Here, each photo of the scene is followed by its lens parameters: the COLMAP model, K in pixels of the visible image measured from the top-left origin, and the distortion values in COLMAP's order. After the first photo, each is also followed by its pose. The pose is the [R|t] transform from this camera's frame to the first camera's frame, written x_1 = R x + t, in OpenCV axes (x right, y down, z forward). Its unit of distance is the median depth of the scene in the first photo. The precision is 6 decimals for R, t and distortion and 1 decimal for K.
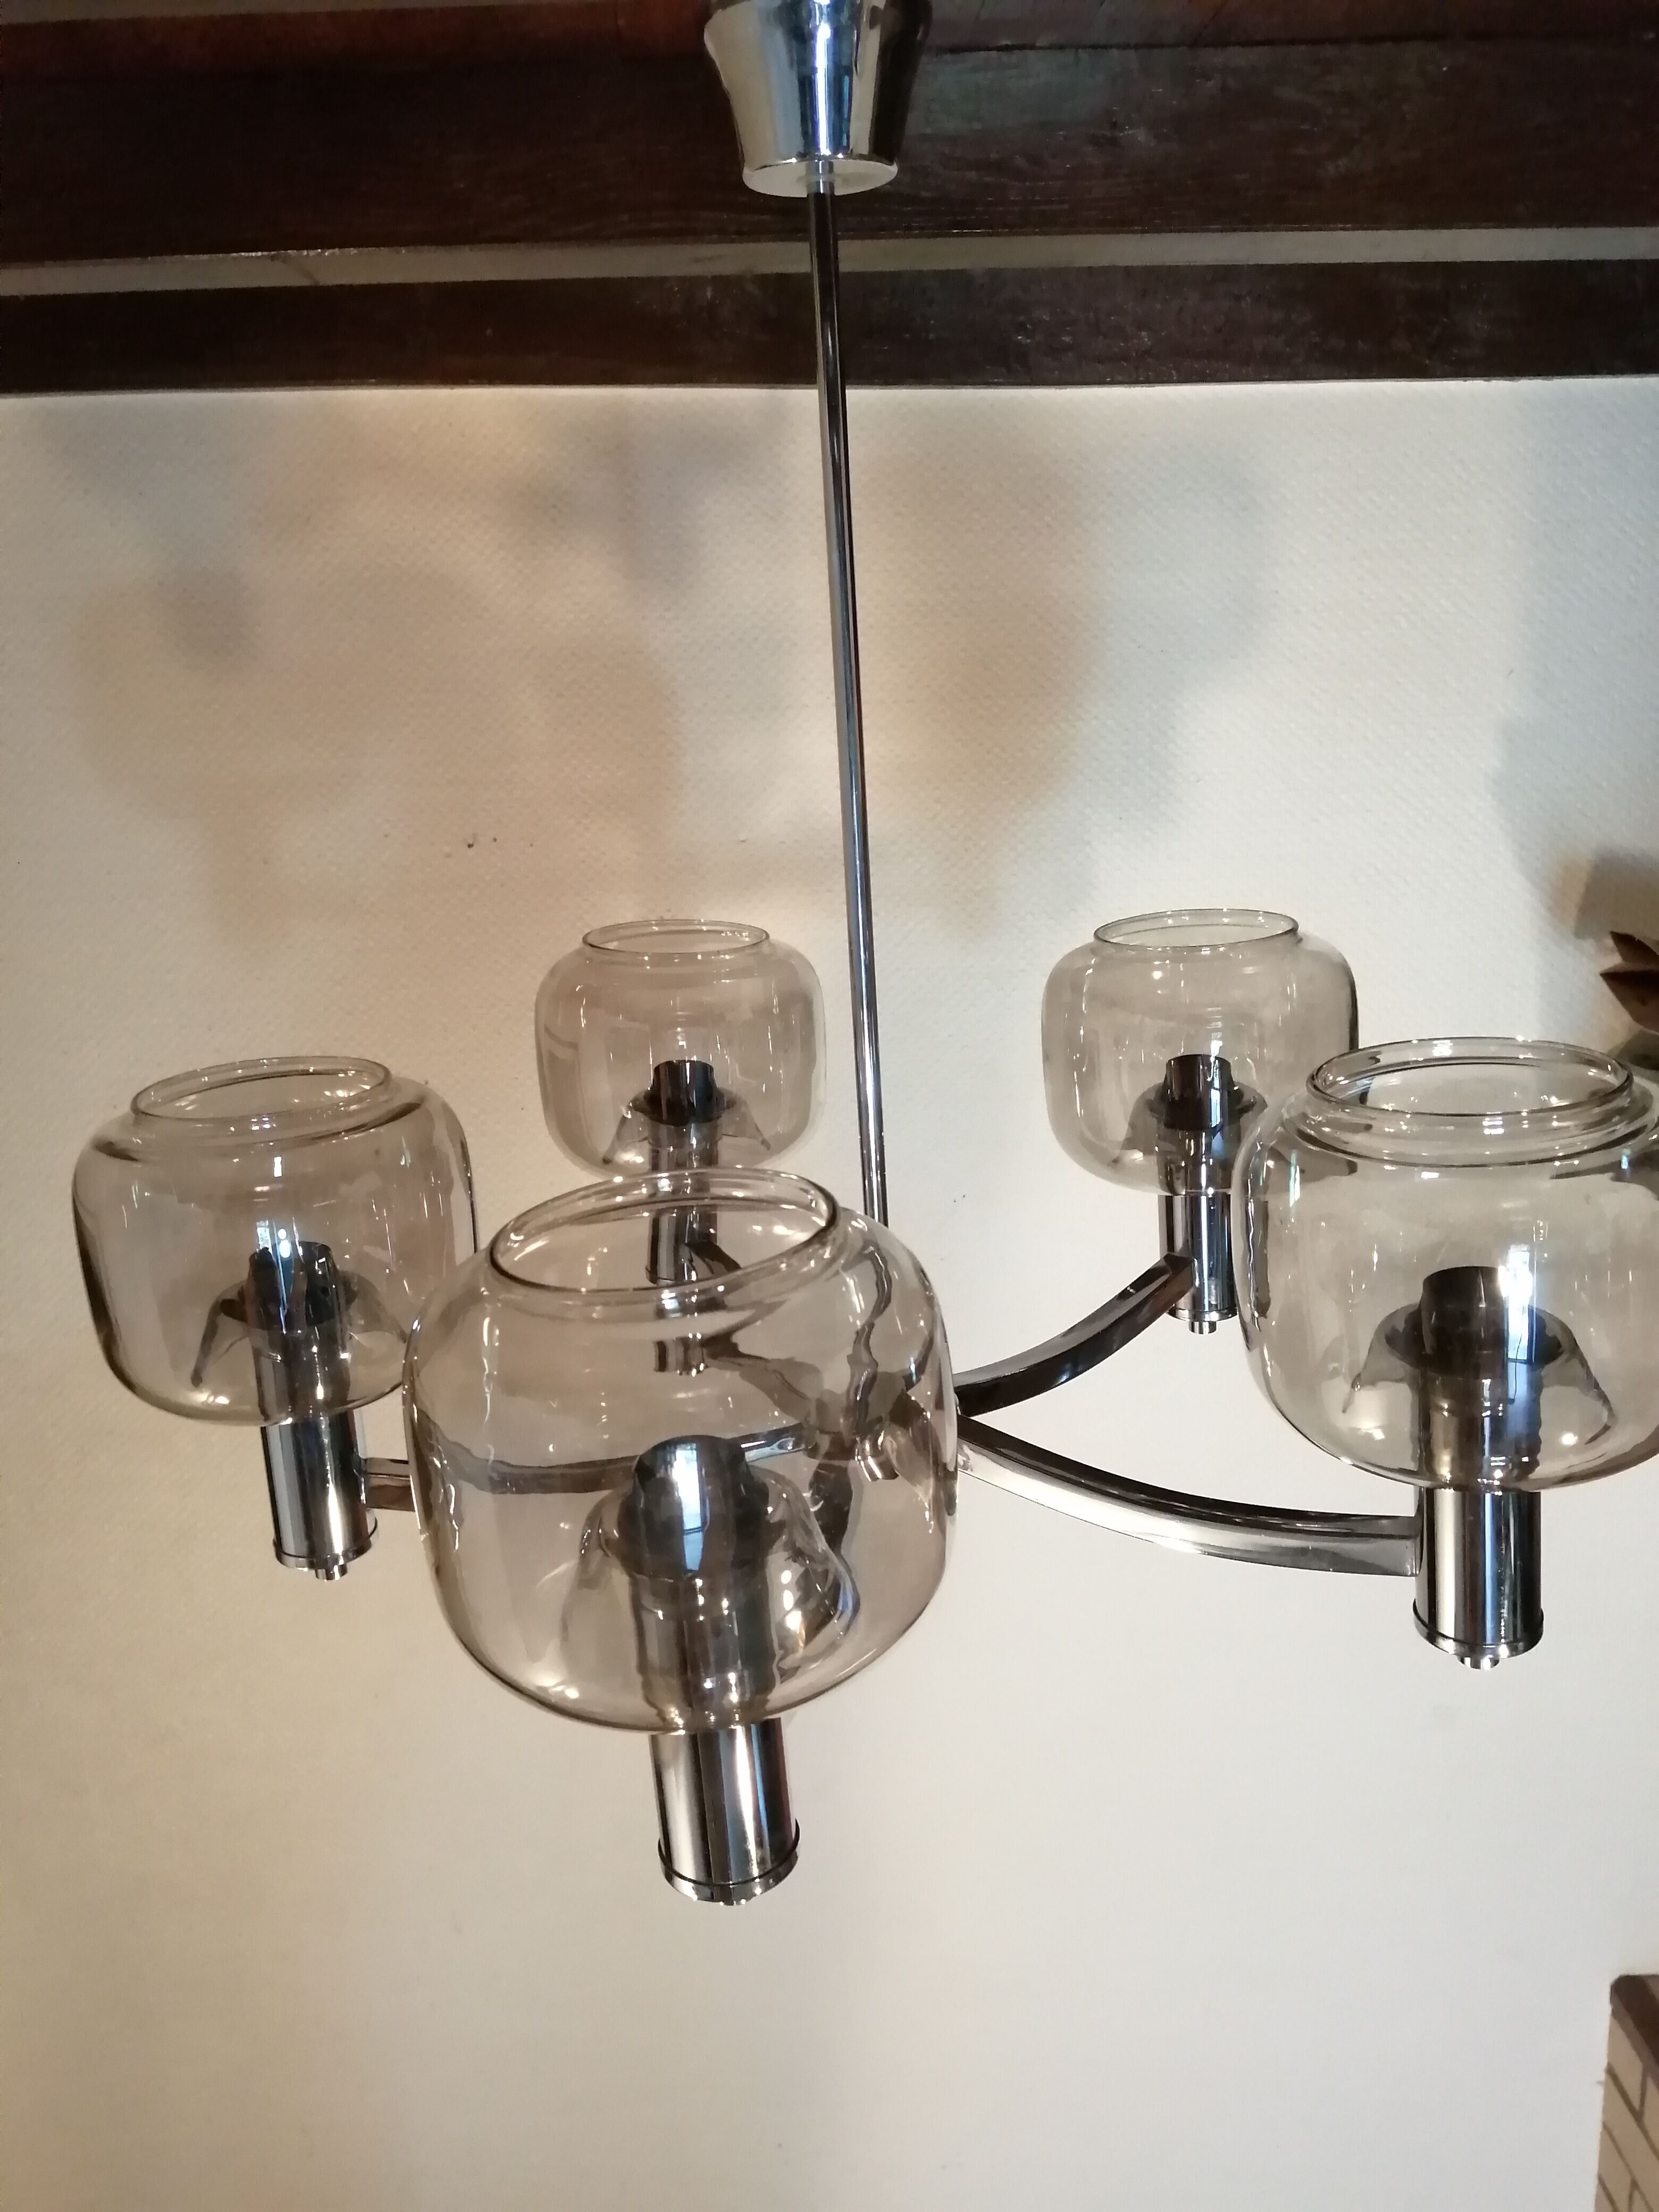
lens RADIAL K [[1977.5, 0, 827.5], [0, 1977.5, 1302.2], [0, 0, 1]] dist [0.006185, 0.022602]
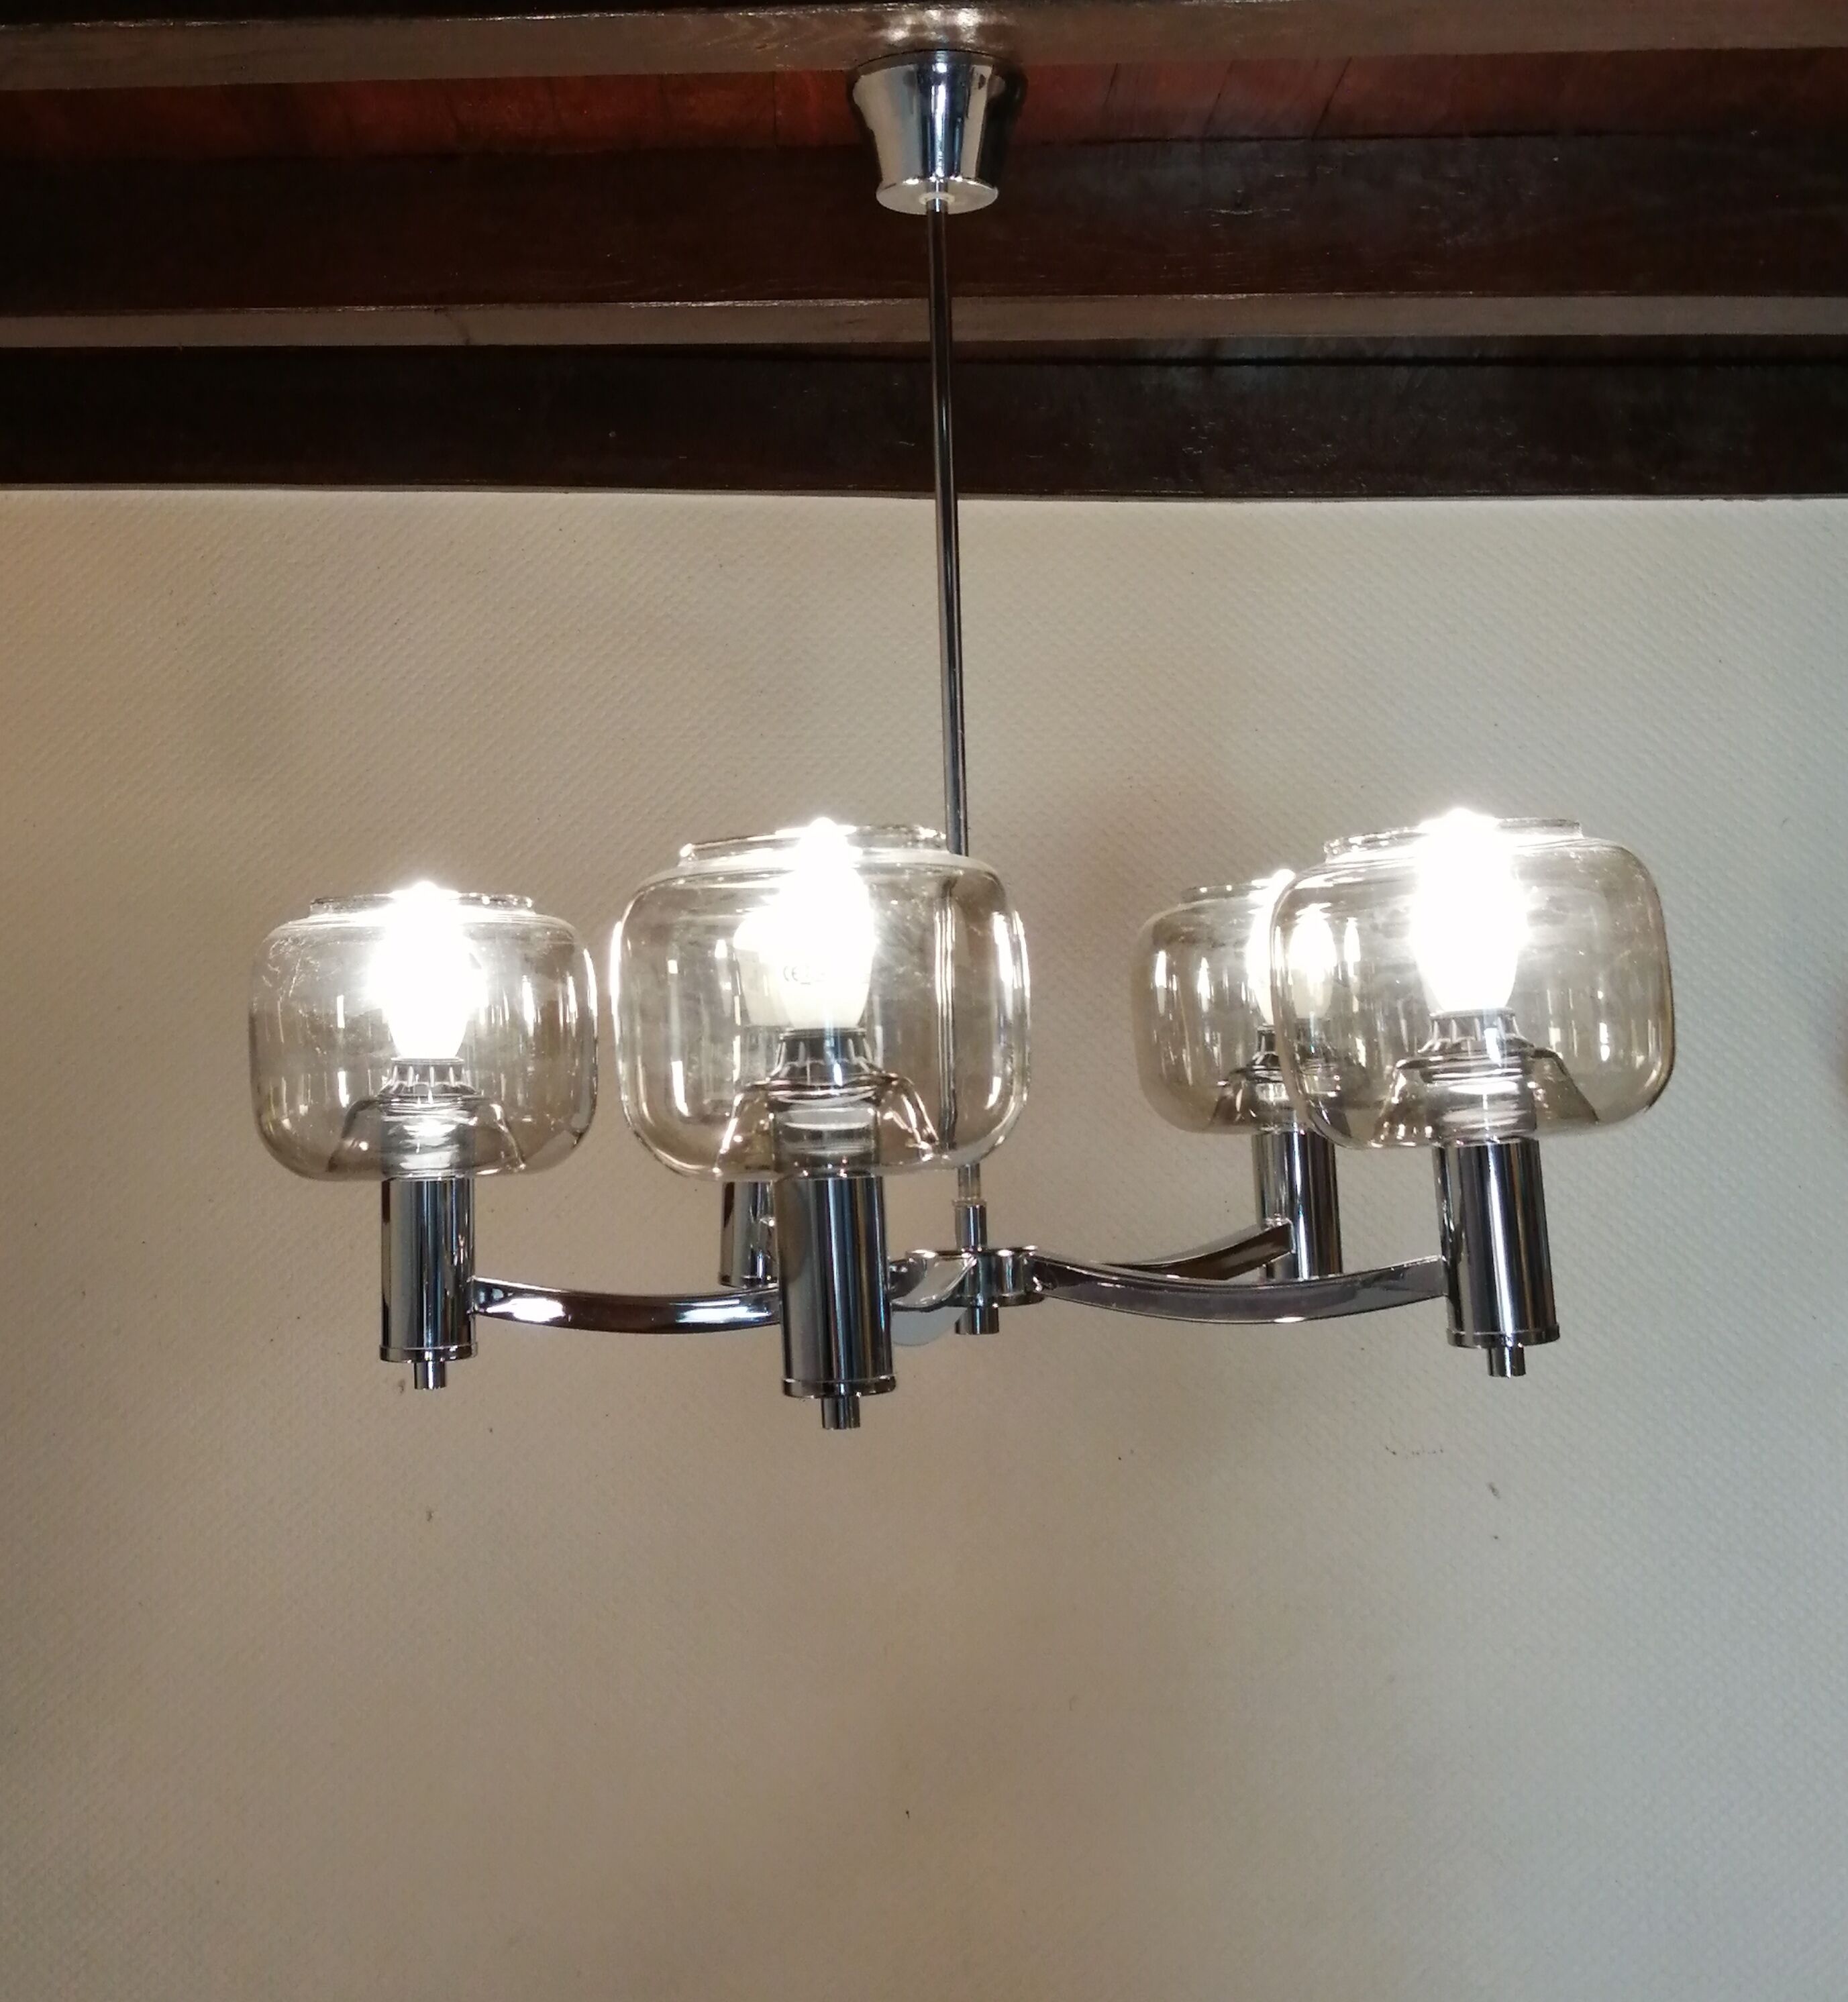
lens RADIAL K [[3103.7, 0, 925.5], [0, 3103.7, 961.7], [0, 0, 1]] dist [0.046783, 0.041125]
pose [[0.999599, 0.019212, -0.020815, 0.023675], [-0.024890, 0.946536, -0.321638, 0.300397], [0.013523, 0.322027, 0.946634, -0.398294]]
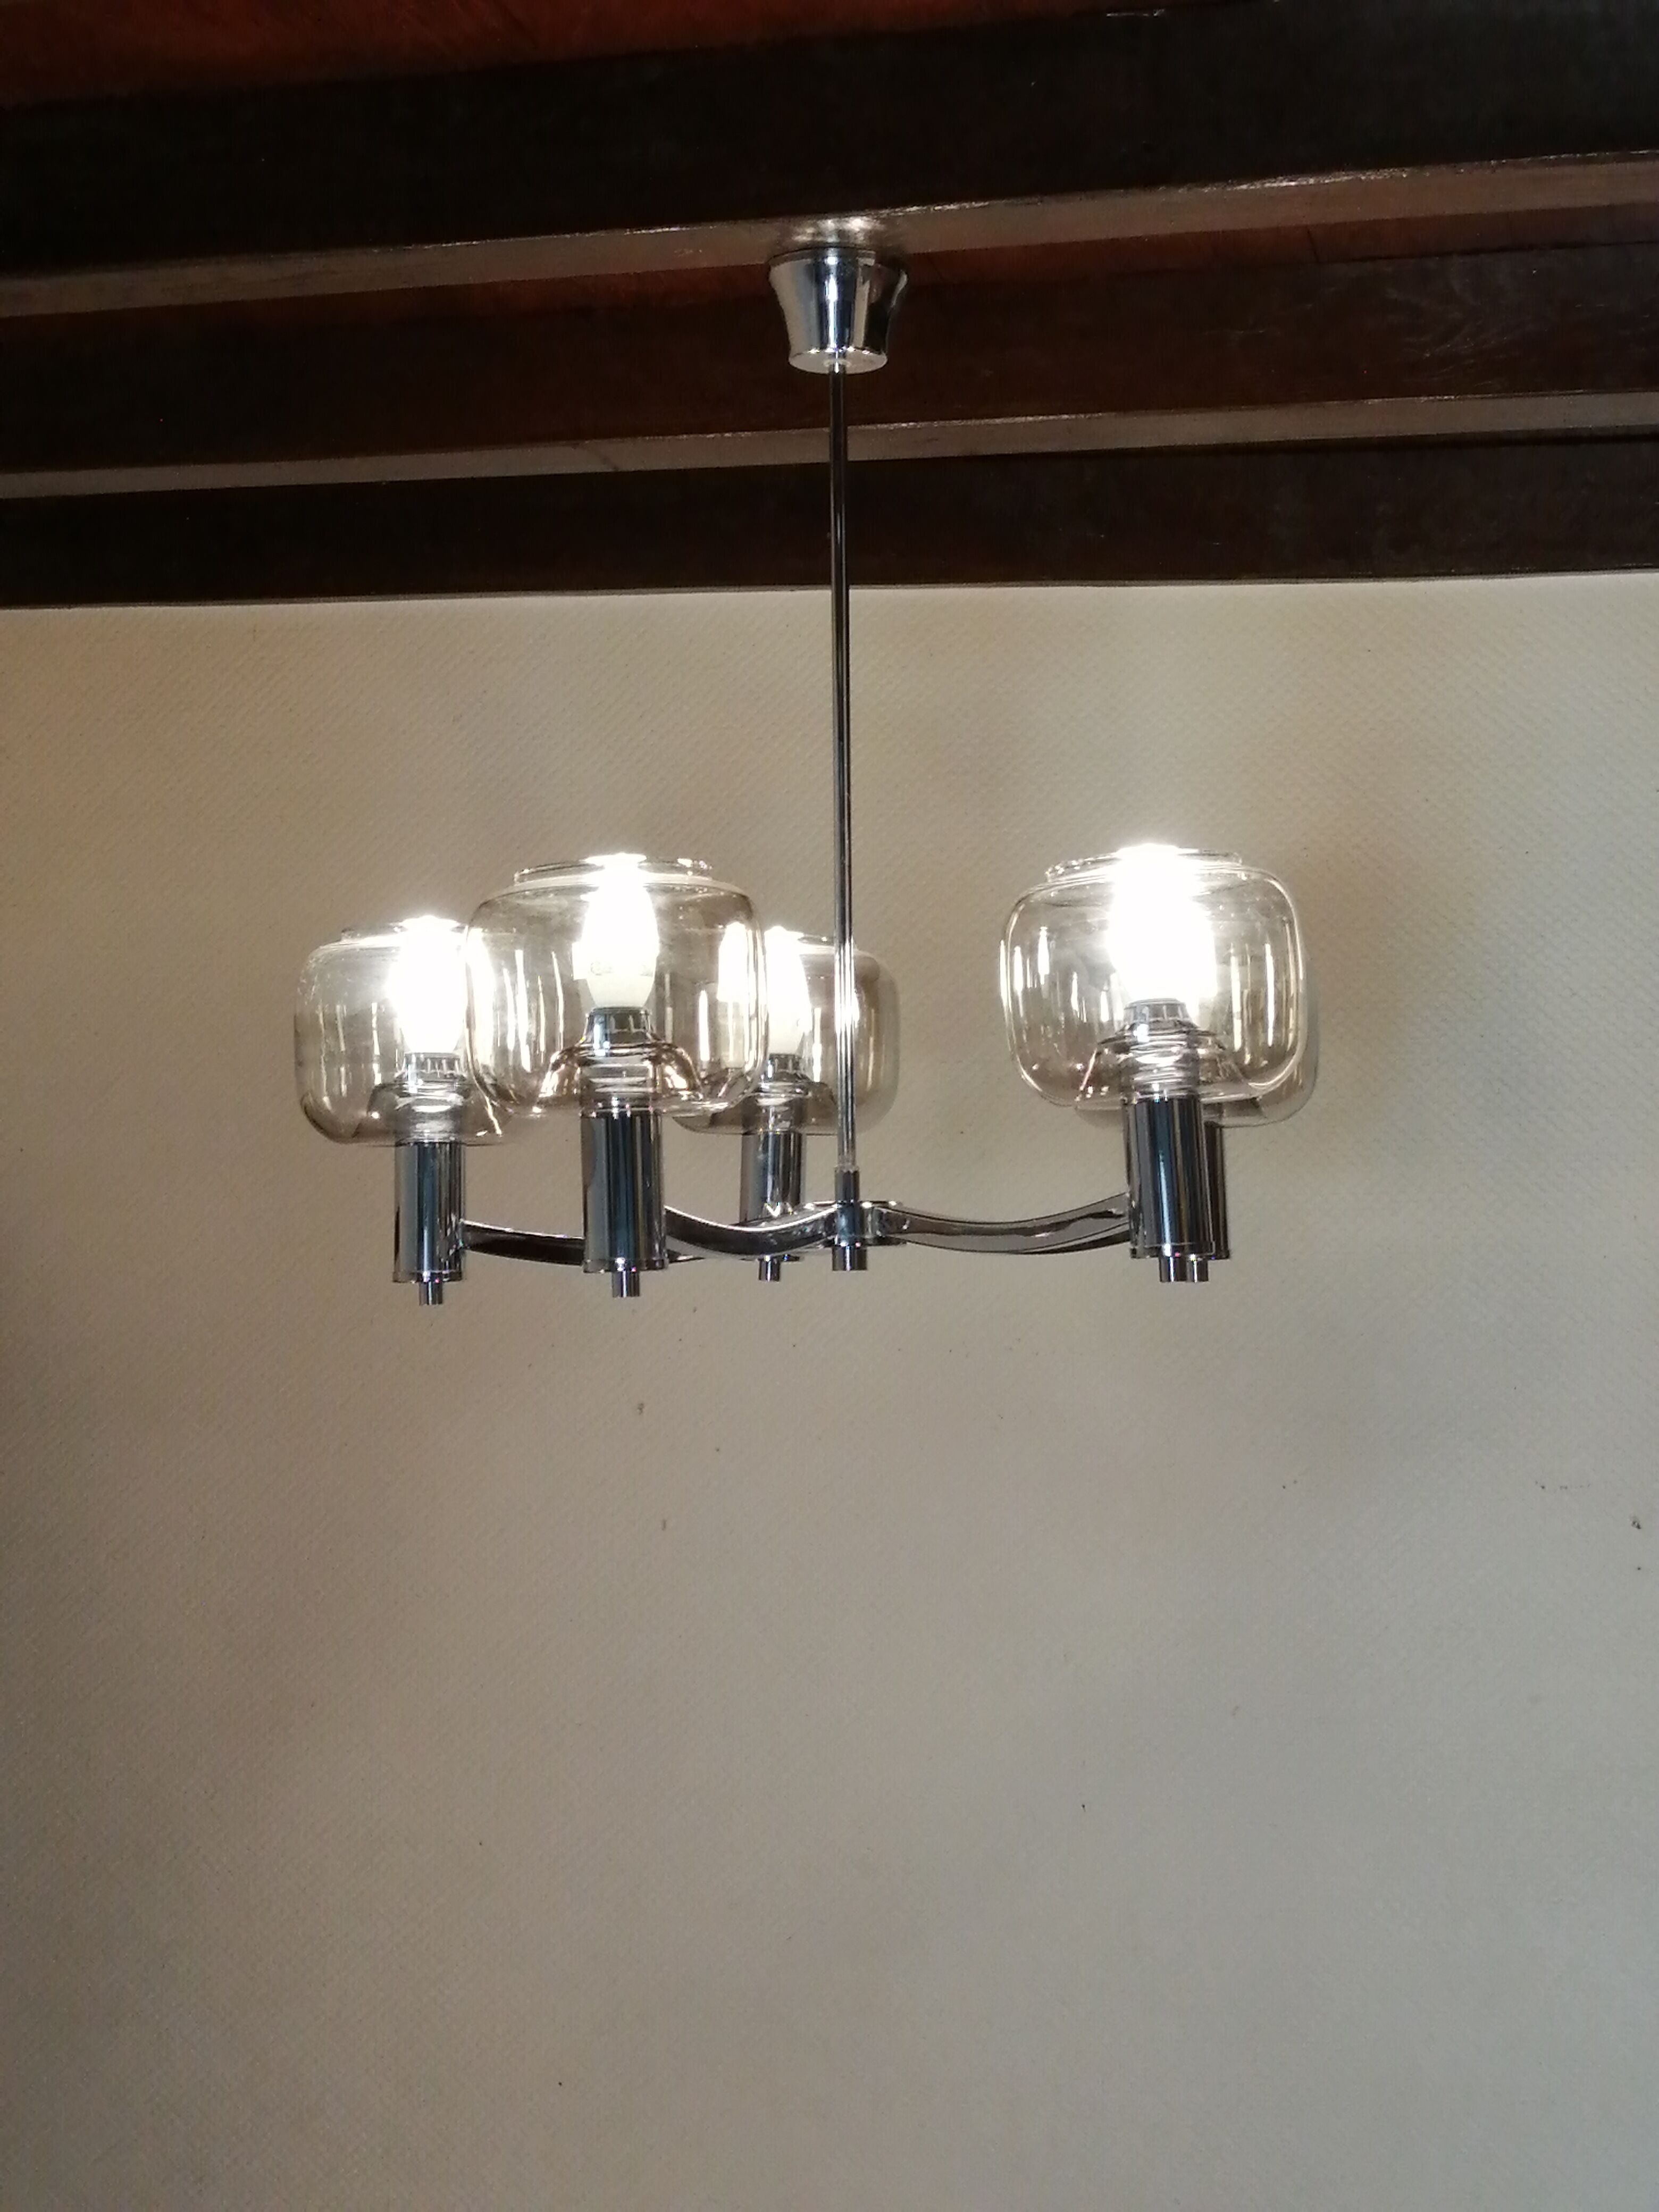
lens RADIAL K [[3398.1, 0, 829.5], [0, 3398.1, 1106.0], [0, 0, 1]] dist [0.177603, 0.024631]
pose [[0.976168, 0.023063, -0.215785, 0.349491], [-0.089469, 0.948671, -0.303347, 0.469837], [0.197713, 0.315424, 0.928126, -0.765417]]
